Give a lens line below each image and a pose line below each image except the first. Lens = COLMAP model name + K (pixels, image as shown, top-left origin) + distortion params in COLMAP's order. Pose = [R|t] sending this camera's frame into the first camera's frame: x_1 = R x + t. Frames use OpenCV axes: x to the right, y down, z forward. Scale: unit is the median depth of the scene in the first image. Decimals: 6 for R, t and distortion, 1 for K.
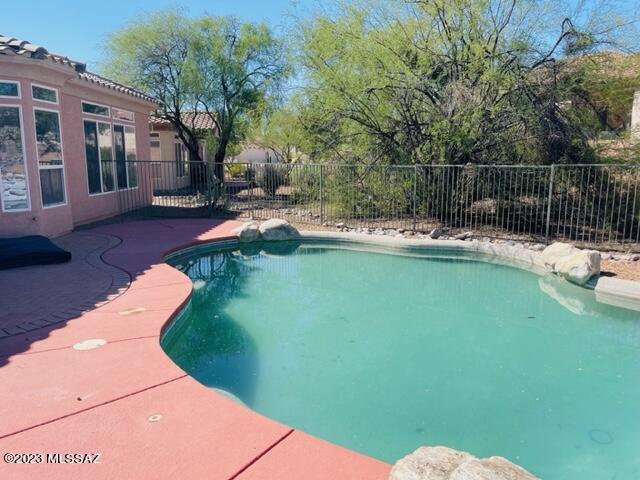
lens RADIAL K [[502.8, 0, 320.3], [0, 502.8, 240.4], [0, 0, 1]] dist [0.005280, -0.078498]
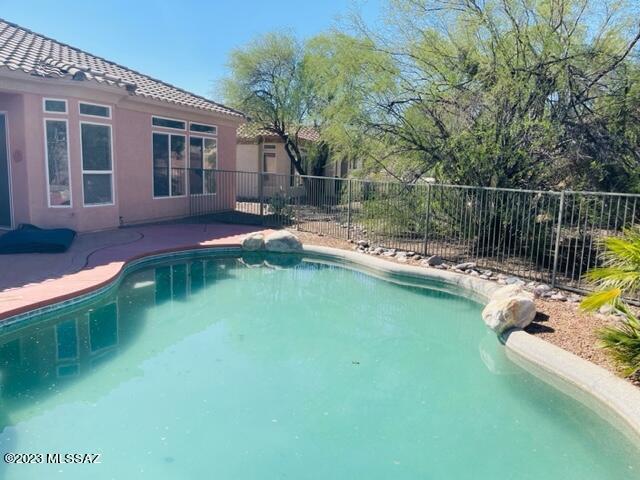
lens RADIAL K [[488.5, 0, 321.6], [0, 488.5, 242.9], [0, 0, 1]] dist [0.072244, -0.099388]
pose [[0.931699, 0.087603, -0.352508, 0.358443], [-0.092281, 0.995727, 0.003549, -0.030878], [0.351312, 0.029223, 0.935802, 0.088641]]
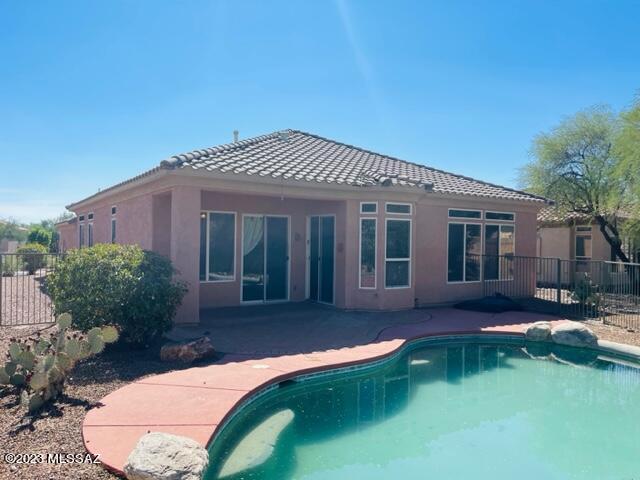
lens RADIAL K [[488.5, 0, 321.6], [0, 488.5, 242.9], [0, 0, 1]] dist [0.072244, -0.099388]
pose [[0.540337, 0.009442, -0.841396, 0.457552], [-0.148082, 0.985398, -0.084039, -0.044381], [0.828316, 0.170005, 0.533845, 0.084679]]
